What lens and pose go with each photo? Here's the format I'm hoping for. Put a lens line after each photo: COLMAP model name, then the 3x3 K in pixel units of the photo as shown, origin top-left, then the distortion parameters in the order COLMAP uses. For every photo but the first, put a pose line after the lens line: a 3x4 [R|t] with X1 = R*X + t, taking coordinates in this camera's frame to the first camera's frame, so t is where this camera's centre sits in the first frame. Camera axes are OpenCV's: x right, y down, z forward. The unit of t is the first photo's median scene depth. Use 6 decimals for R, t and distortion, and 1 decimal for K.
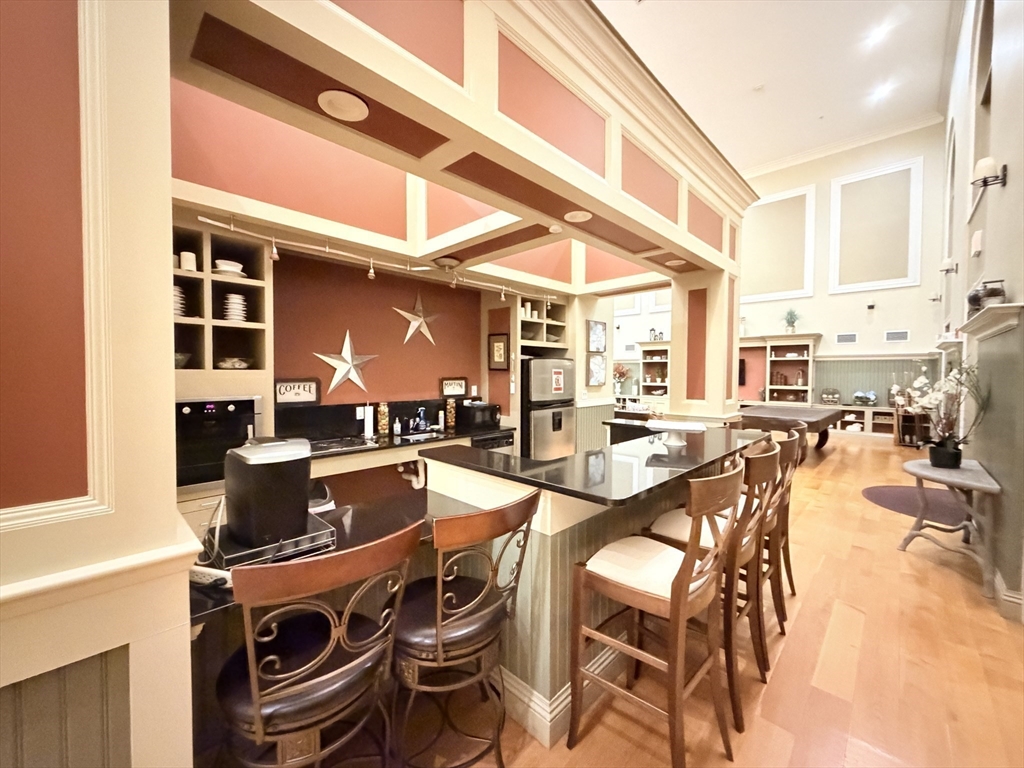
lens RADIAL K [[407.4, 0, 507.6], [0, 407.4, 382.1], [0, 0, 1]] dist [0.000010, -0.000155]
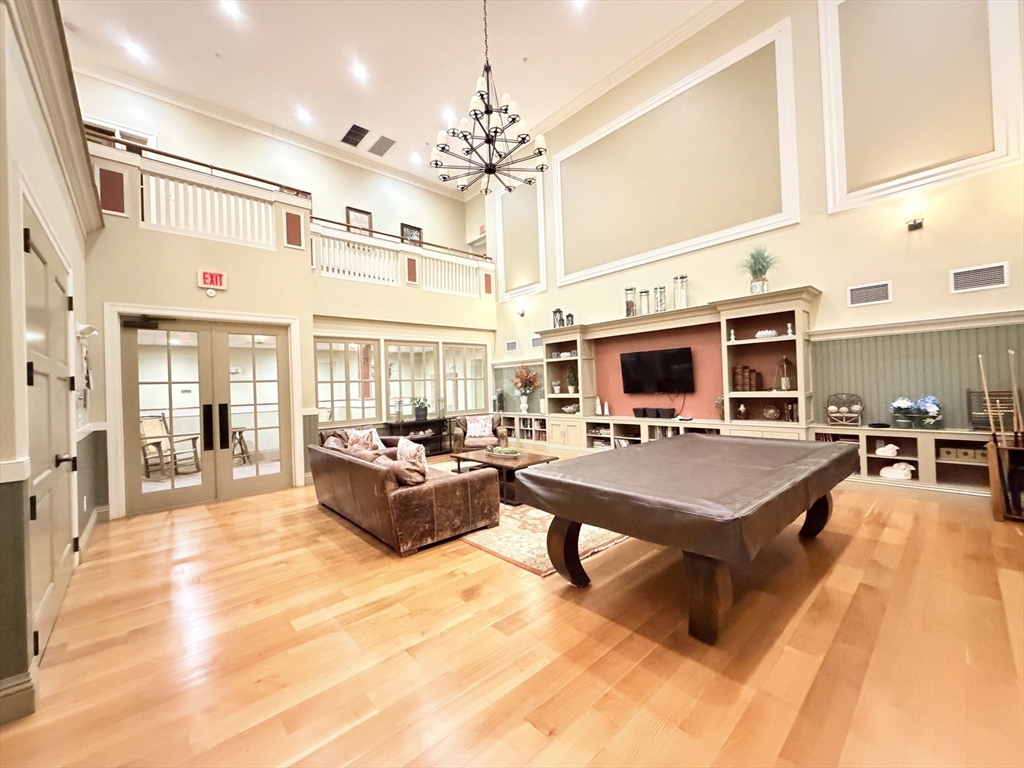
lens RADIAL K [[407.0, 0, 510.2], [0, 407.0, 382.6], [0, 0, 1]] dist [-0.000286, -0.000180]
pose [[0.997000, -0.040955, -0.065683, 0.402261], [0.038887, 0.998716, -0.032472, 0.002169], [0.066929, 0.029821, 0.997312, 0.453345]]
